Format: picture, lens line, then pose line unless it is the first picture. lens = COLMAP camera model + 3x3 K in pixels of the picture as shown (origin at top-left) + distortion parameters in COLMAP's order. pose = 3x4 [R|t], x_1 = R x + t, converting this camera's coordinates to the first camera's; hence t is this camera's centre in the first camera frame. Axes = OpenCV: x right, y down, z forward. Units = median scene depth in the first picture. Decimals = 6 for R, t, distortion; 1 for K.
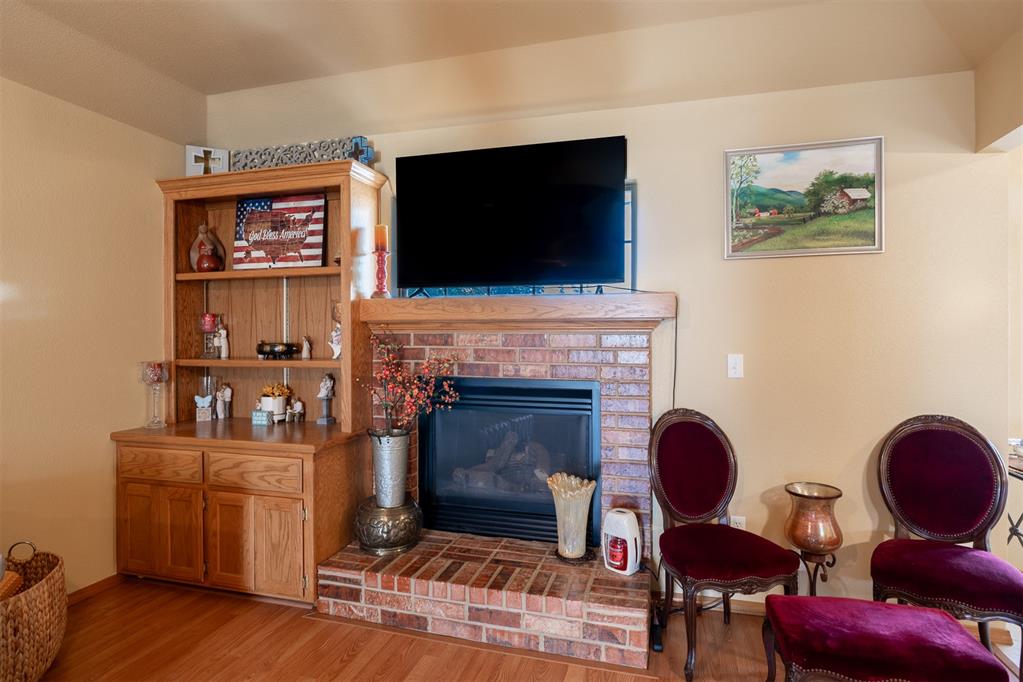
lens RADIAL K [[545.3, 0, 511.5], [0, 545.3, 341.0], [0, 0, 1]] dist [-0.003823, -0.000679]
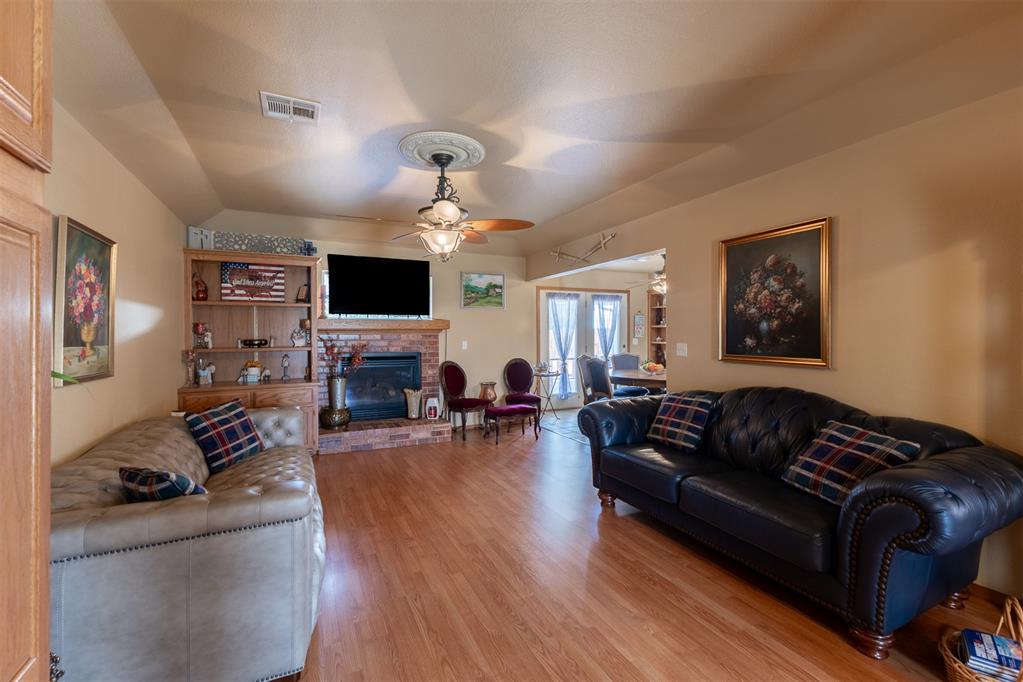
lens RADIAL K [[444.6, 0, 513.4], [0, 444.6, 337.0], [0, 0, 1]] dist [0.002070, -0.000454]
pose [[0.747473, -0.006898, 0.664256, -0.905166], [0.008408, 0.999964, 0.000922, 0.001562], [-0.664239, 0.004896, 0.747505, -0.886053]]
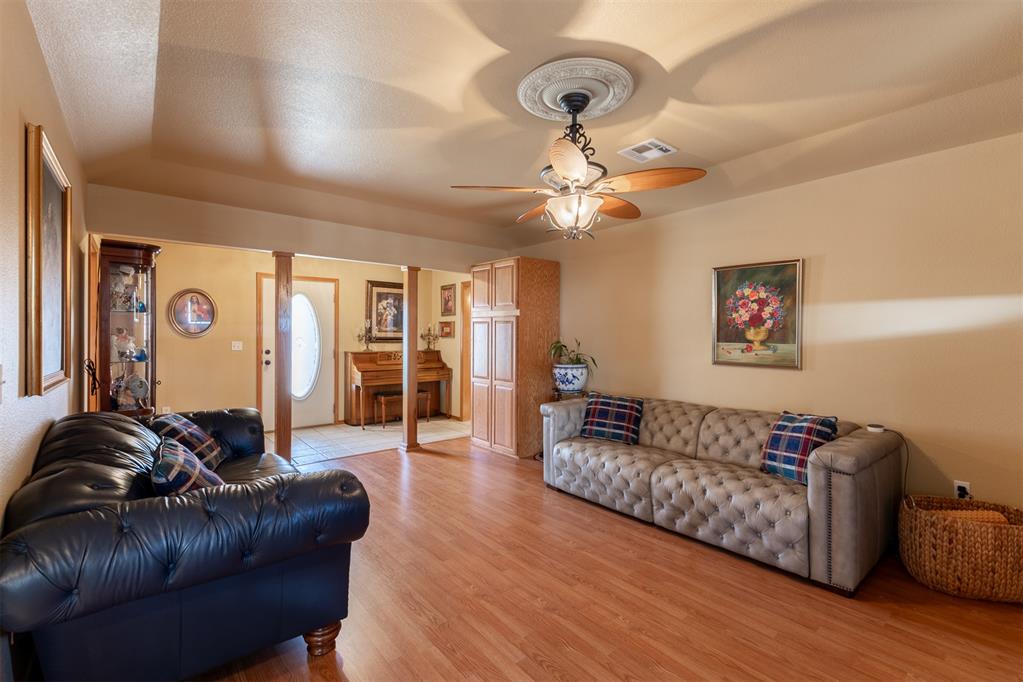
lens RADIAL K [[444.6, 0, 513.4], [0, 444.6, 337.0], [0, 0, 1]] dist [0.002070, -0.000454]
pose [[-0.566728, -0.000512, -0.823905, 0.490071], [-0.007300, 0.999964, 0.004400, -0.005037], [0.823873, 0.008508, -0.566711, 0.474803]]
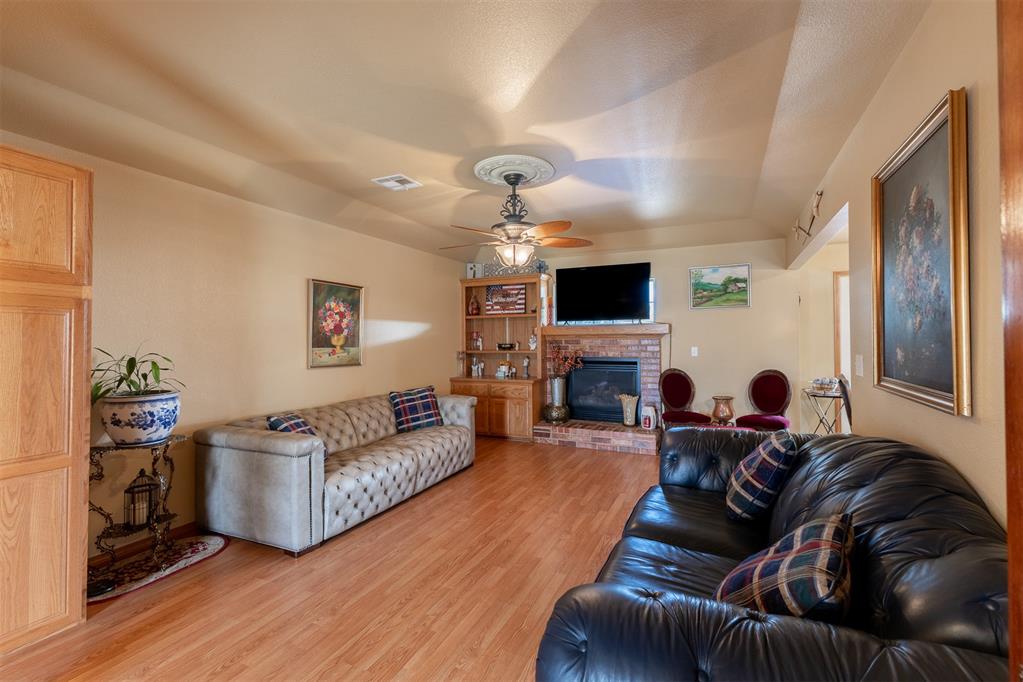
lens RADIAL K [[452.2, 0, 510.1], [0, 452.2, 337.1], [0, 0, 1]] dist [0.013997, -0.000589]
pose [[0.986962, -0.007701, -0.160770, -0.094126], [0.005680, 0.999899, -0.013031, 0.000553], [0.160854, 0.011948, 0.986906, -1.150556]]
